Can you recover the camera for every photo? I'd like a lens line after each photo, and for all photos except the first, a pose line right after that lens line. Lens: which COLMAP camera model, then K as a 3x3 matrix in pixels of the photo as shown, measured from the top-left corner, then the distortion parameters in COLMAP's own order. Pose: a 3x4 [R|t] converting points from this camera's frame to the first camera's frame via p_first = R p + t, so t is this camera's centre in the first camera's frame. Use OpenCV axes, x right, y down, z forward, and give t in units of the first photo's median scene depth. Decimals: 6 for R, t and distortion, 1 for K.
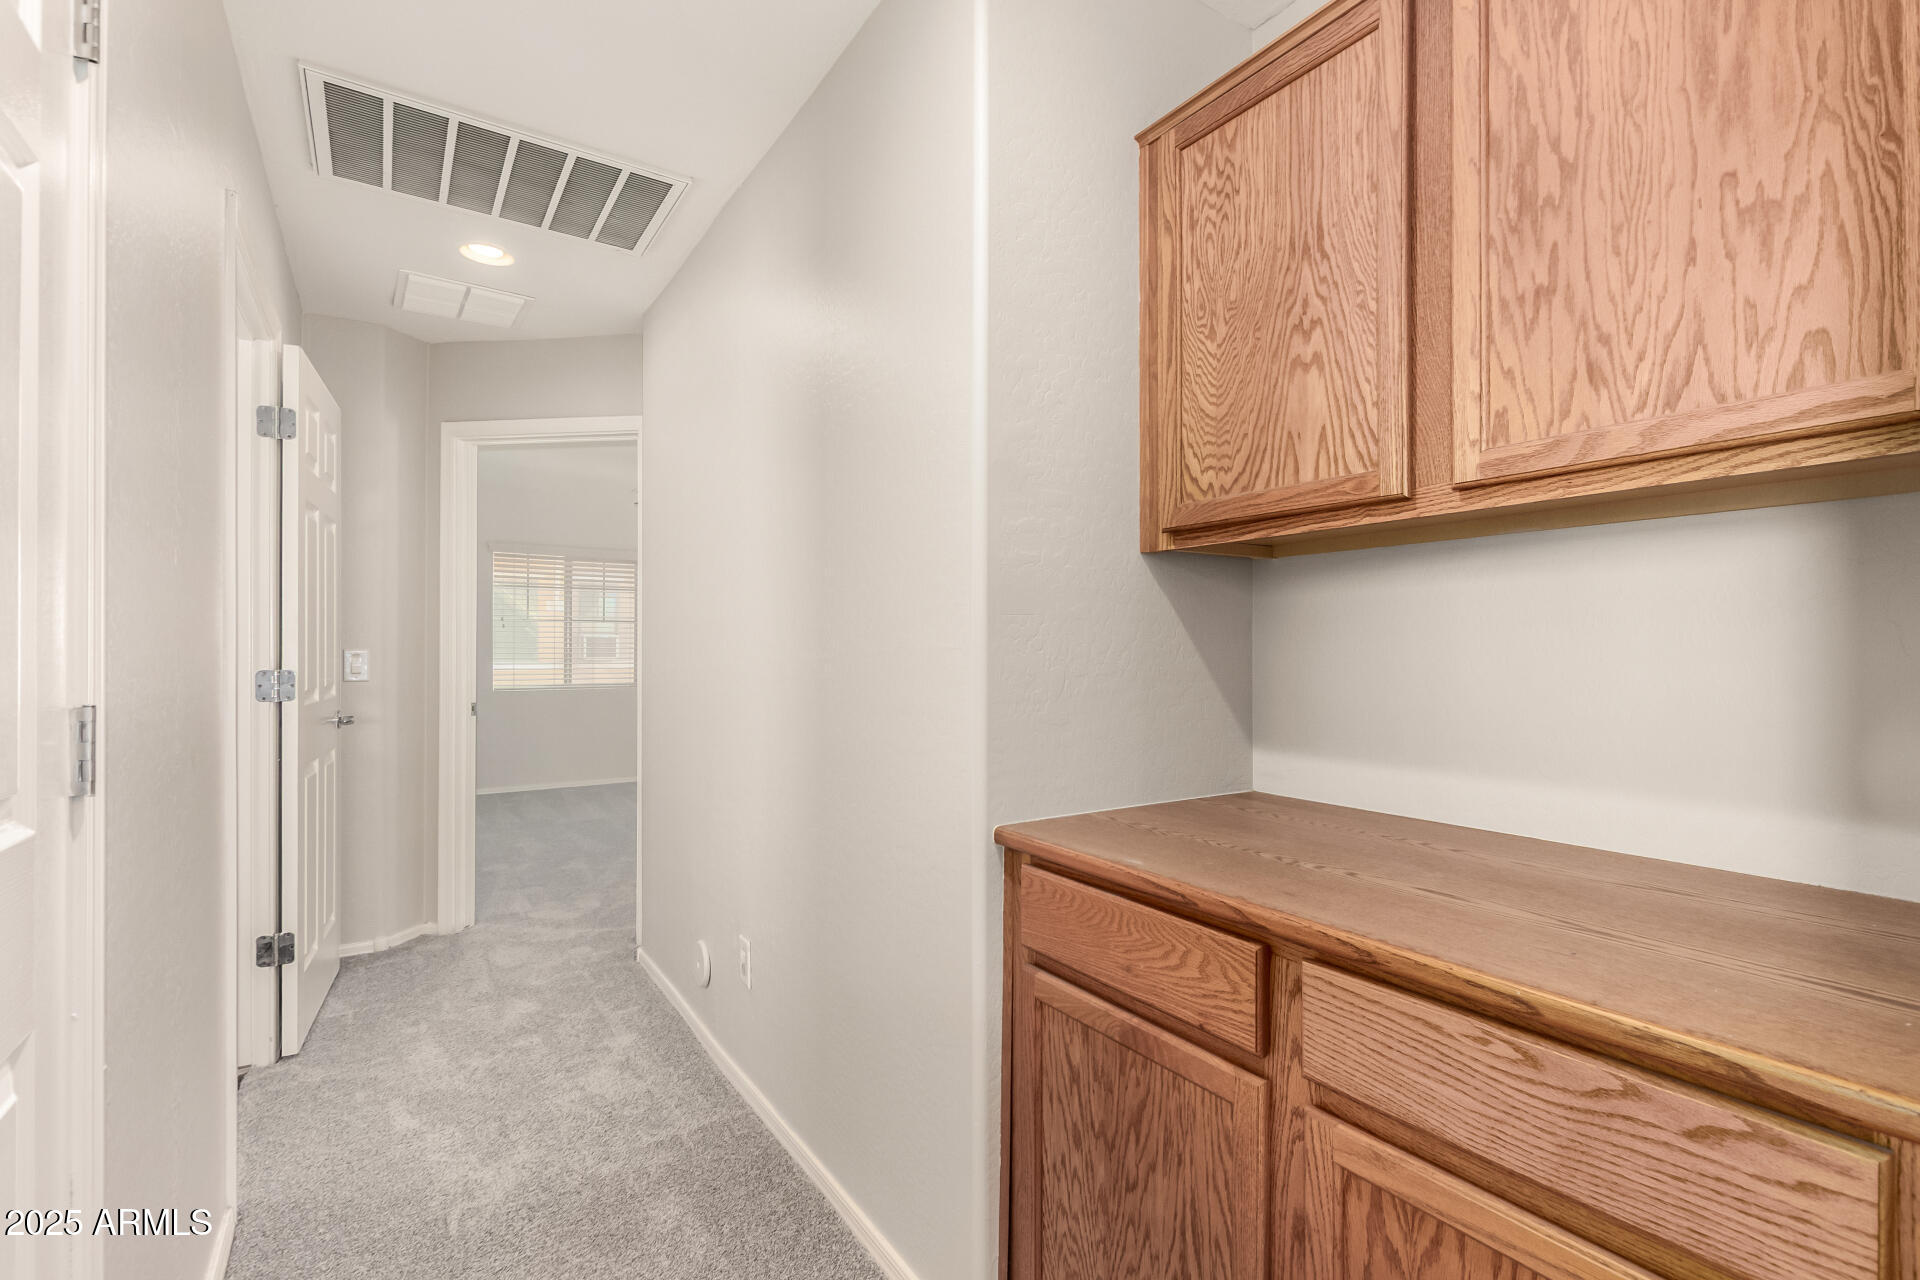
lens RADIAL K [[906.6, 0, 980.3], [0, 906.6, 647.8], [0, 0, 1]] dist [-0.003777, -0.002298]
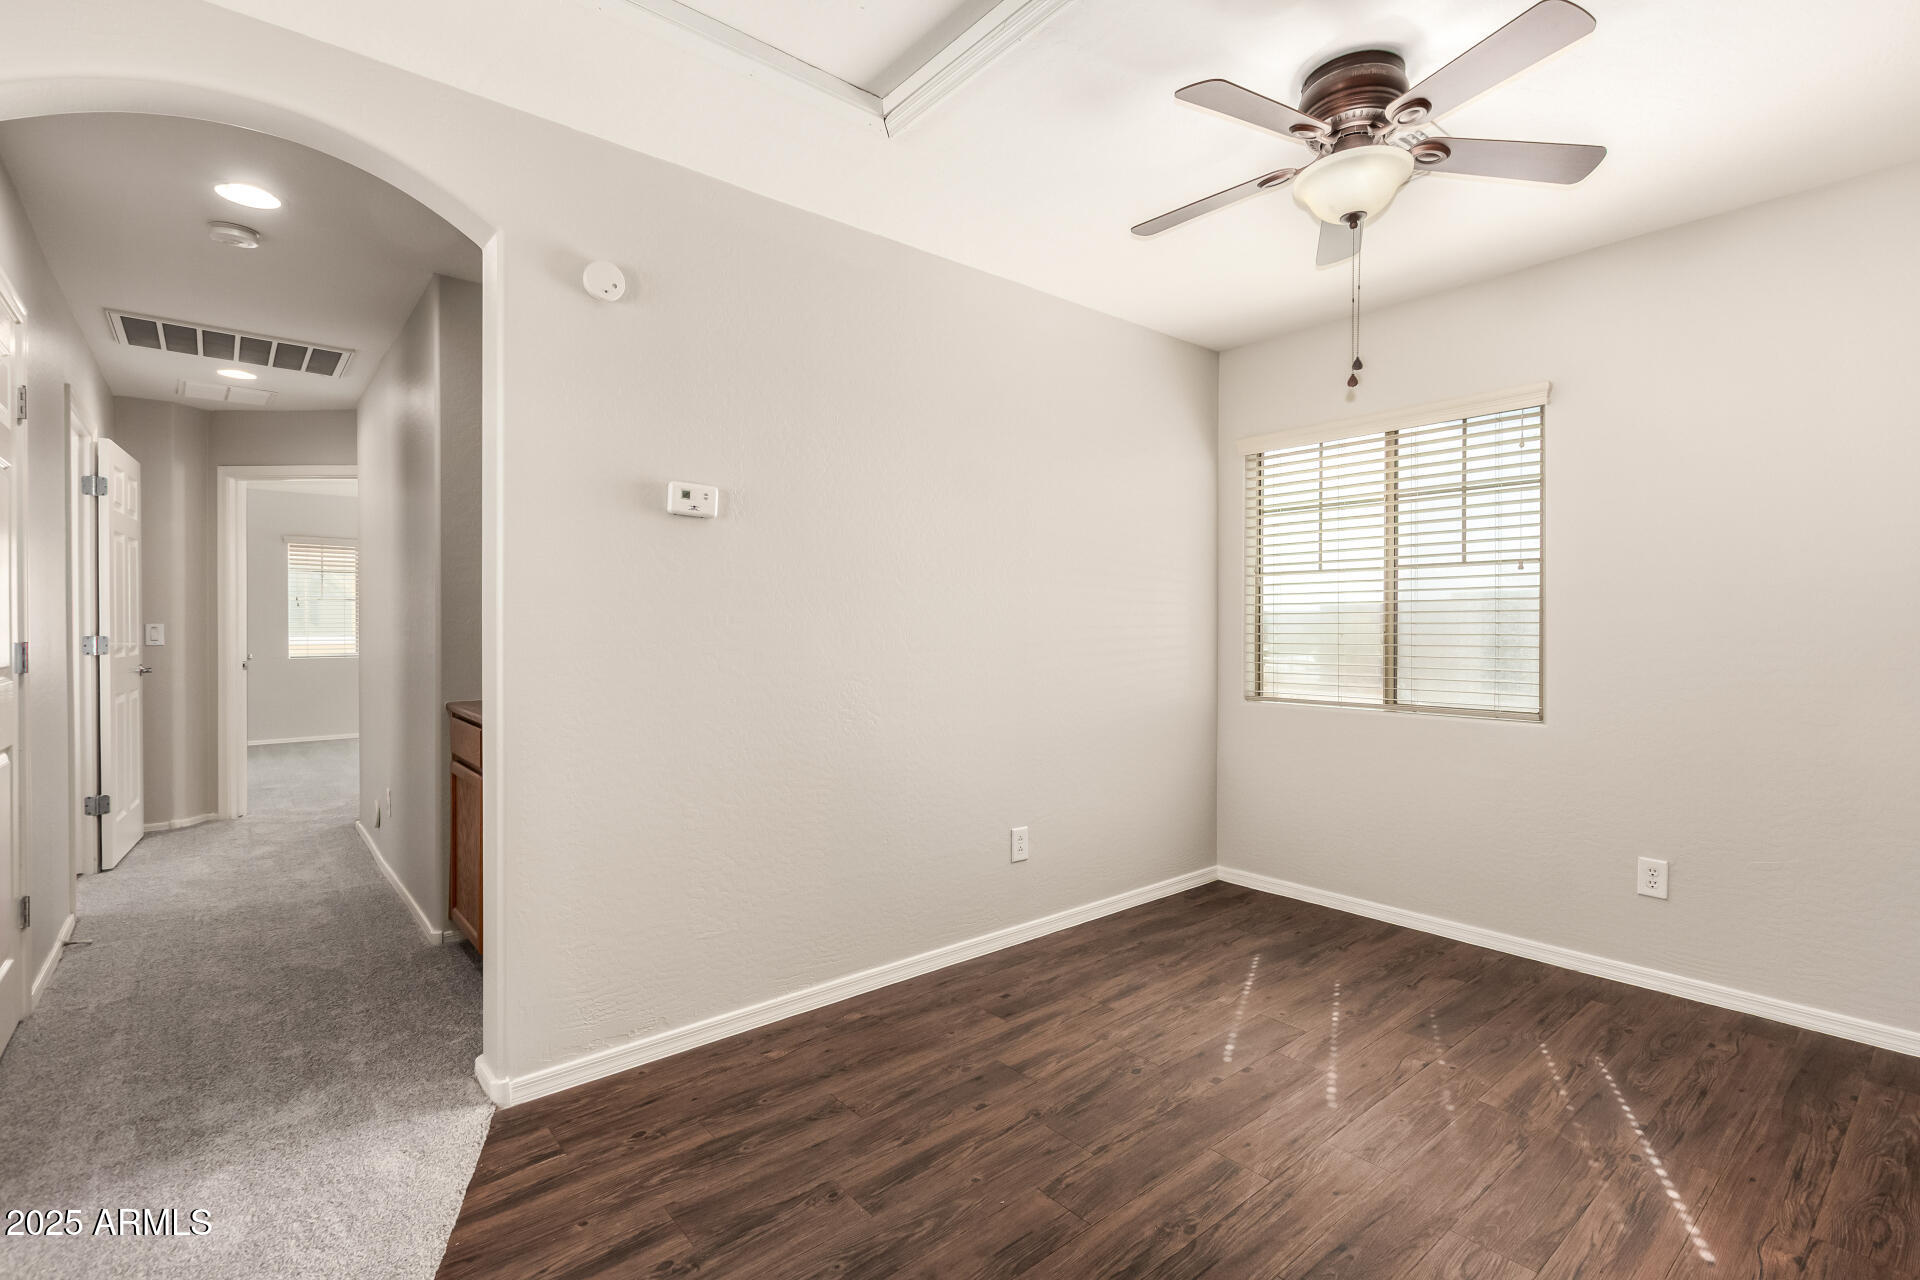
lens RADIAL K [[906.6, 0, 960.4], [0, 906.6, 639.2], [0, 0, 1]] dist [-0.003777, -0.002298]
pose [[0.994543, 0.000570, 0.104327, 0.560354], [-0.002064, 0.999897, 0.014218, 0.003342], [-0.104309, -0.014356, 0.994441, -0.725243]]
